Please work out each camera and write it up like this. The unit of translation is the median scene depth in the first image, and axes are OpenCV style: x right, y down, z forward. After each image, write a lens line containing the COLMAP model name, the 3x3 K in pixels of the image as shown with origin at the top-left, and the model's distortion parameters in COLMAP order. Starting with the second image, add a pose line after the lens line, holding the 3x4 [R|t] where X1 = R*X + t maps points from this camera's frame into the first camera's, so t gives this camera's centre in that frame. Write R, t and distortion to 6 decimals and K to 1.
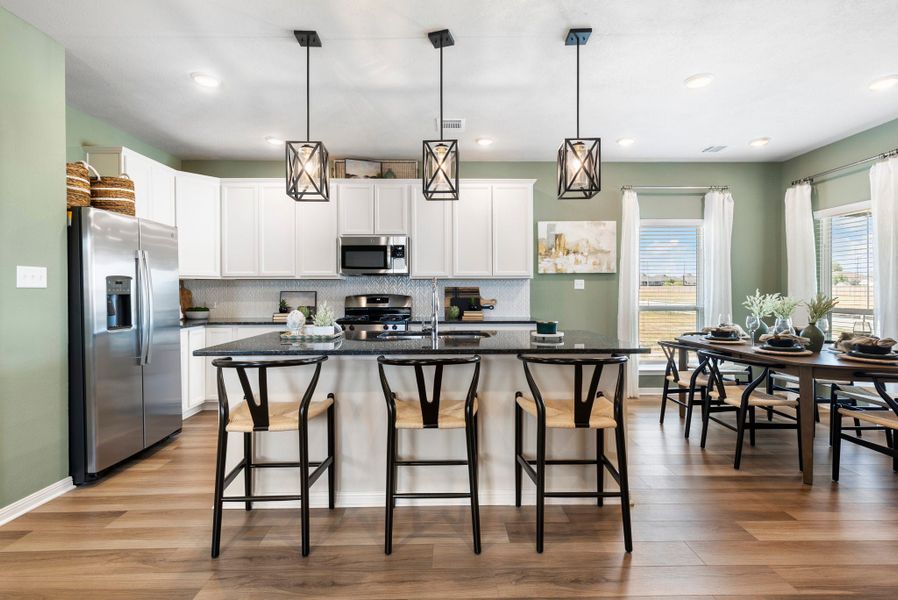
lens RADIAL K [[418.2, 0, 447.8], [0, 418.2, 292.5], [0, 0, 1]] dist [0.003234, 0.000361]
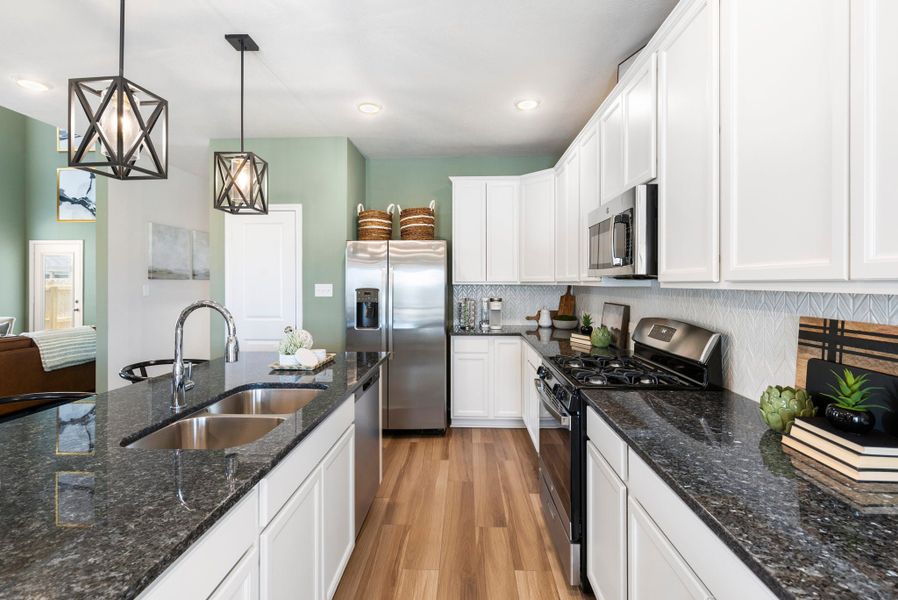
lens RADIAL K [[407.8, 0, 451.5], [0, 407.8, 282.1], [0, 0, 1]] dist [0.114007, -0.000002]
pose [[-0.053409, -0.001914, -0.998571, 0.307546], [-0.005904, 0.999981, -0.001601, -0.035461], [0.998555, 0.005810, -0.053419, 0.809491]]
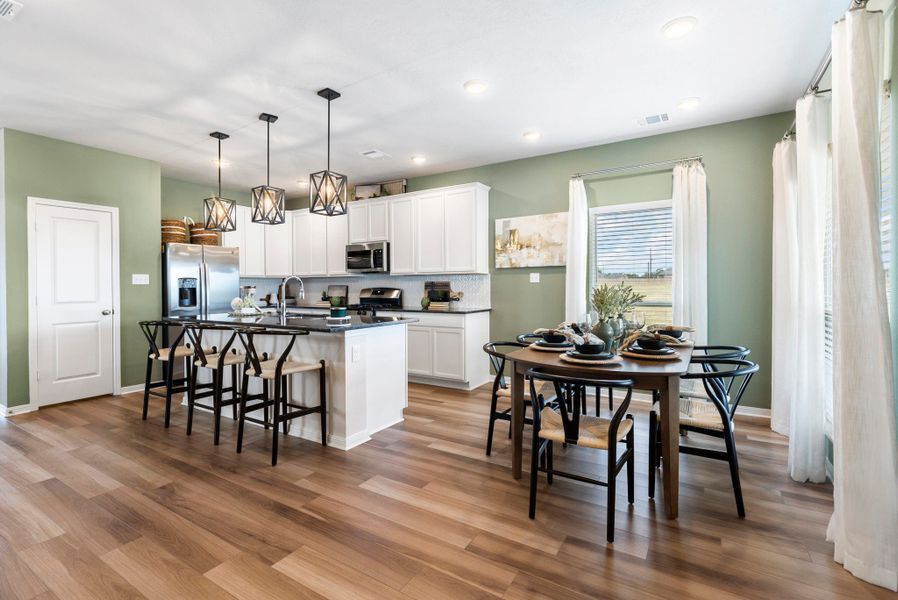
lens RADIAL K [[412.9, 0, 450.2], [0, 412.9, 285.4], [0, 0, 1]] dist [0.003652, -0.000126]
pose [[0.843742, -0.003613, -0.536737, 0.707083], [0.002681, 0.999993, -0.002516, 0.000923], [0.536743, 0.000684, 0.843746, 0.050926]]
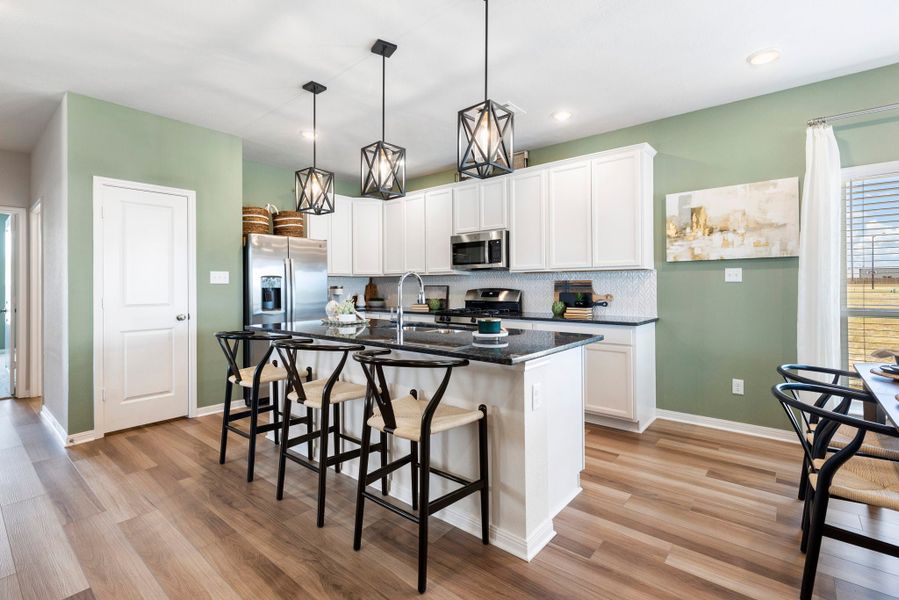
lens RADIAL K [[413.3, 0, 450.7], [0, 413.3, 285.4], [0, 0, 1]] dist [0.003652, -0.000126]
pose [[0.761155, -0.003038, -0.648563, 0.422554], [-0.000214, 0.999988, -0.004936, 0.001757], [0.648570, 0.003896, 0.761145, 0.164890]]
